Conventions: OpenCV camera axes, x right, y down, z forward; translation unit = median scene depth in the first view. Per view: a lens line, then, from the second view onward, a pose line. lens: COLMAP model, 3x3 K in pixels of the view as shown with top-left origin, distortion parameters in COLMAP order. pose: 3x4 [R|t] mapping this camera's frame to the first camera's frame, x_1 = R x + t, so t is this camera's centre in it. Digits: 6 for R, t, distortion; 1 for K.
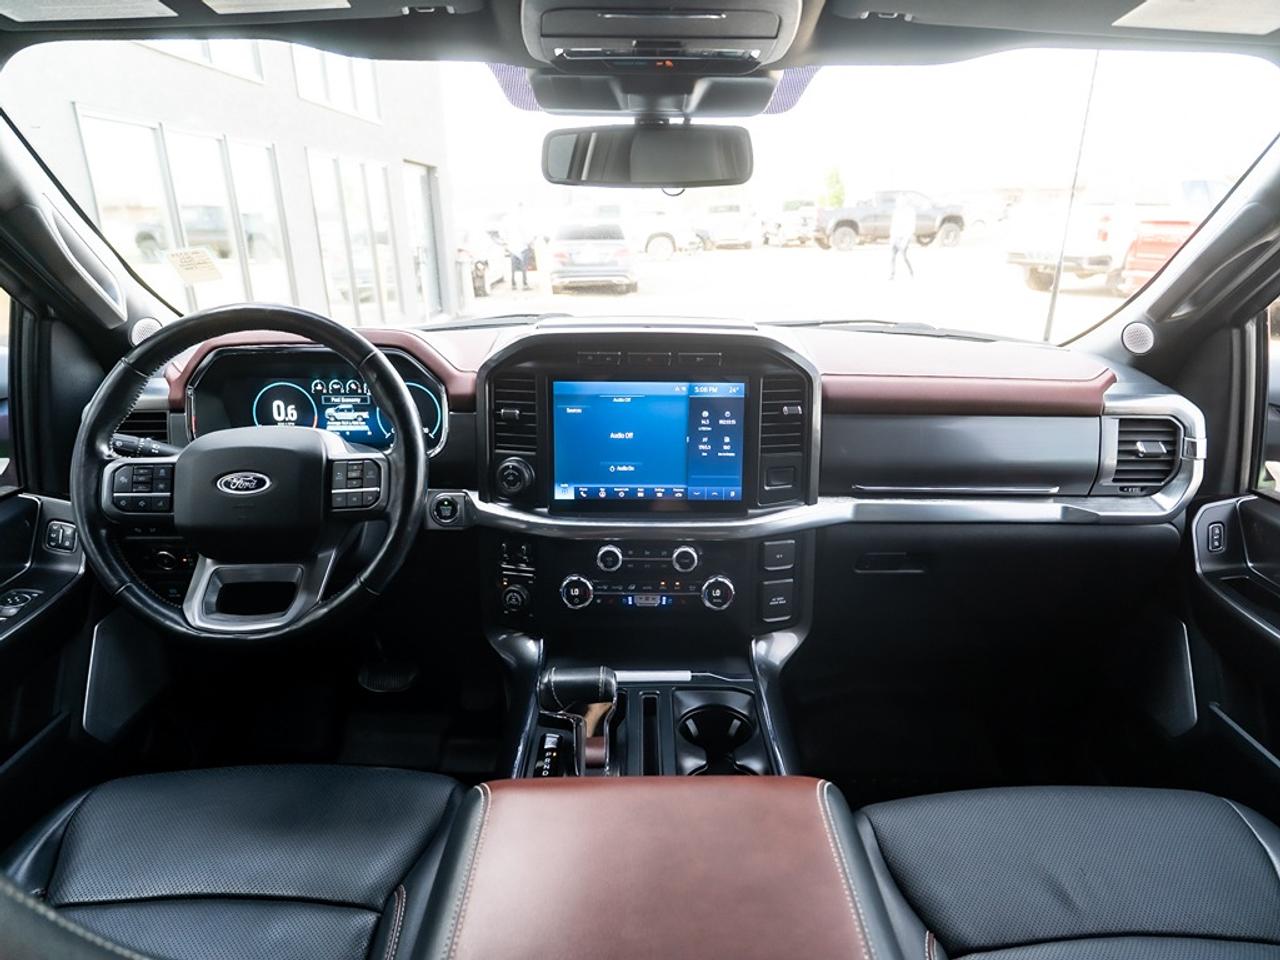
lens RADIAL K [[768.1, 0, 640.0], [0, 768.1, 480.0], [0, 0, 1]] dist [-0.004700, 0.001243]
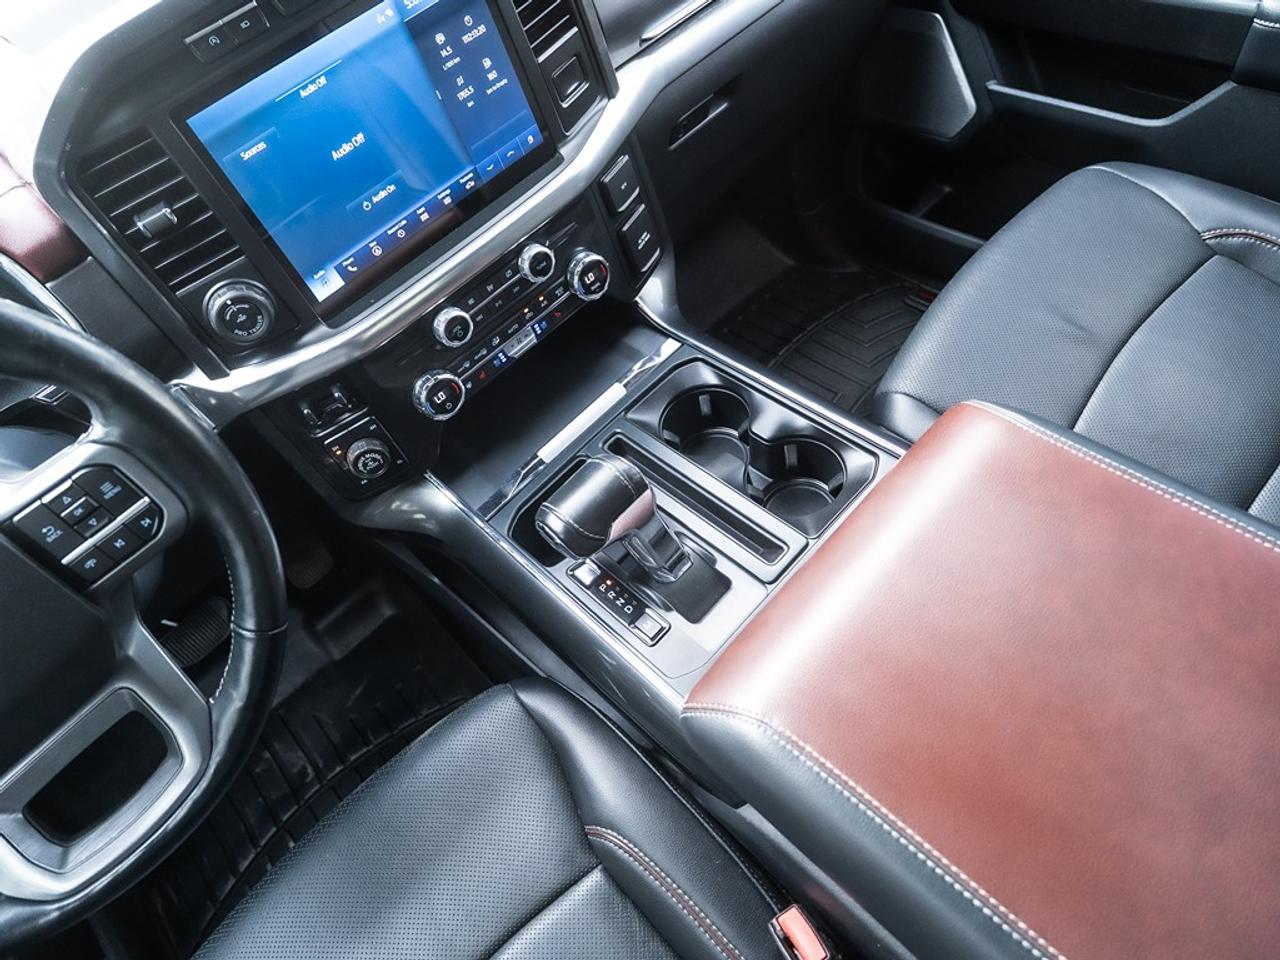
lens RADIAL K [[784.3, 0, 640.0], [0, 784.3, 480.0], [0, 0, 1]] dist [-0.019089, 0.001683]
pose [[0.700519, -0.656002, 0.280953, -0.201716], [0.421989, 0.698269, 0.578227, -0.129786], [-0.575498, -0.286500, 0.765976, 0.337737]]
